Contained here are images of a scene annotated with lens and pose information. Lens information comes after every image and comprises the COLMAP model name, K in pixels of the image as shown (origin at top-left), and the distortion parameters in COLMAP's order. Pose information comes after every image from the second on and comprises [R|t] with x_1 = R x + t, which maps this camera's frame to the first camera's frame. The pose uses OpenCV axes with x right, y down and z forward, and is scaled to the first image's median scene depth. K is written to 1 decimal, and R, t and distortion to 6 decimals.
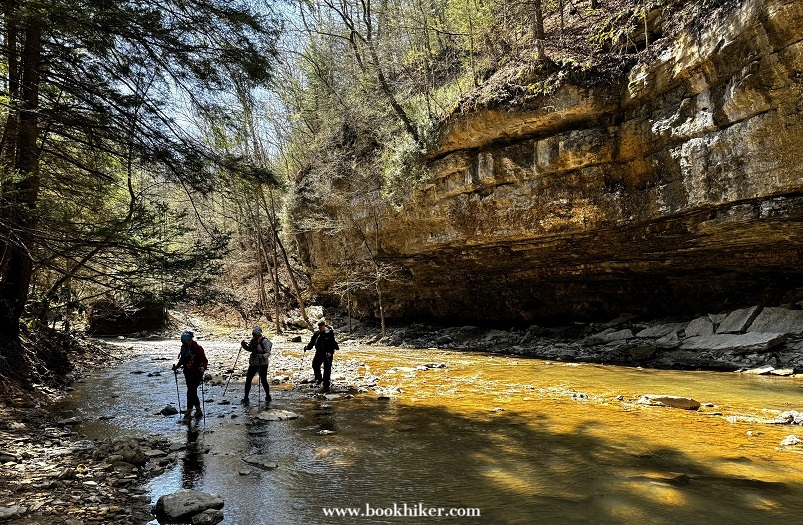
lens RADIAL K [[587.8, 0, 400.5], [0, 587.8, 263.8], [0, 0, 1]] dist [0.000790, 0.000105]
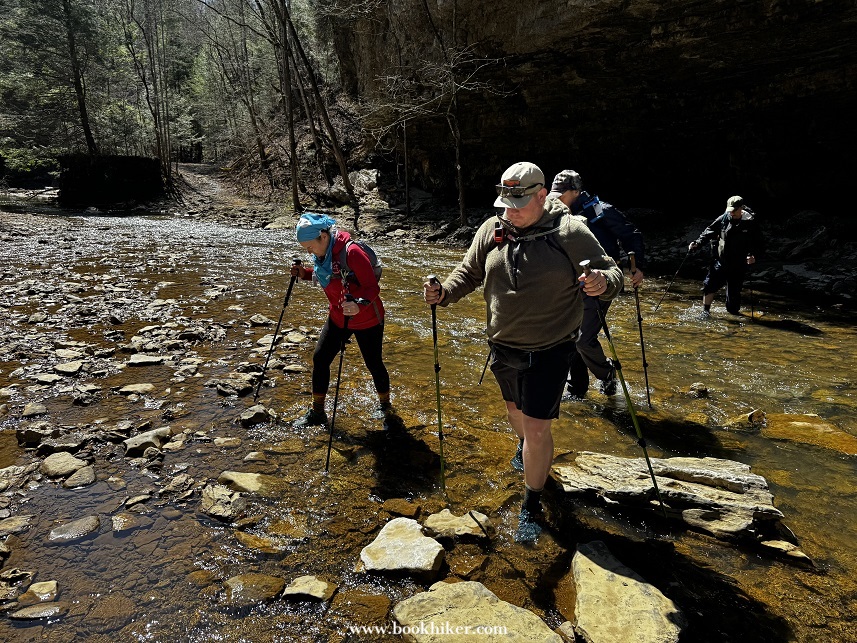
lens RADIAL K [[595.9, 0, 429.9], [0, 595.9, 325.2], [0, 0, 1]] dist [0.031860, -0.000413]
pose [[0.991960, 0.049377, -0.116523, 0.007323], [-0.011766, 0.952738, 0.303565, 0.047225], [0.126005, -0.299753, 0.945659, 0.460362]]
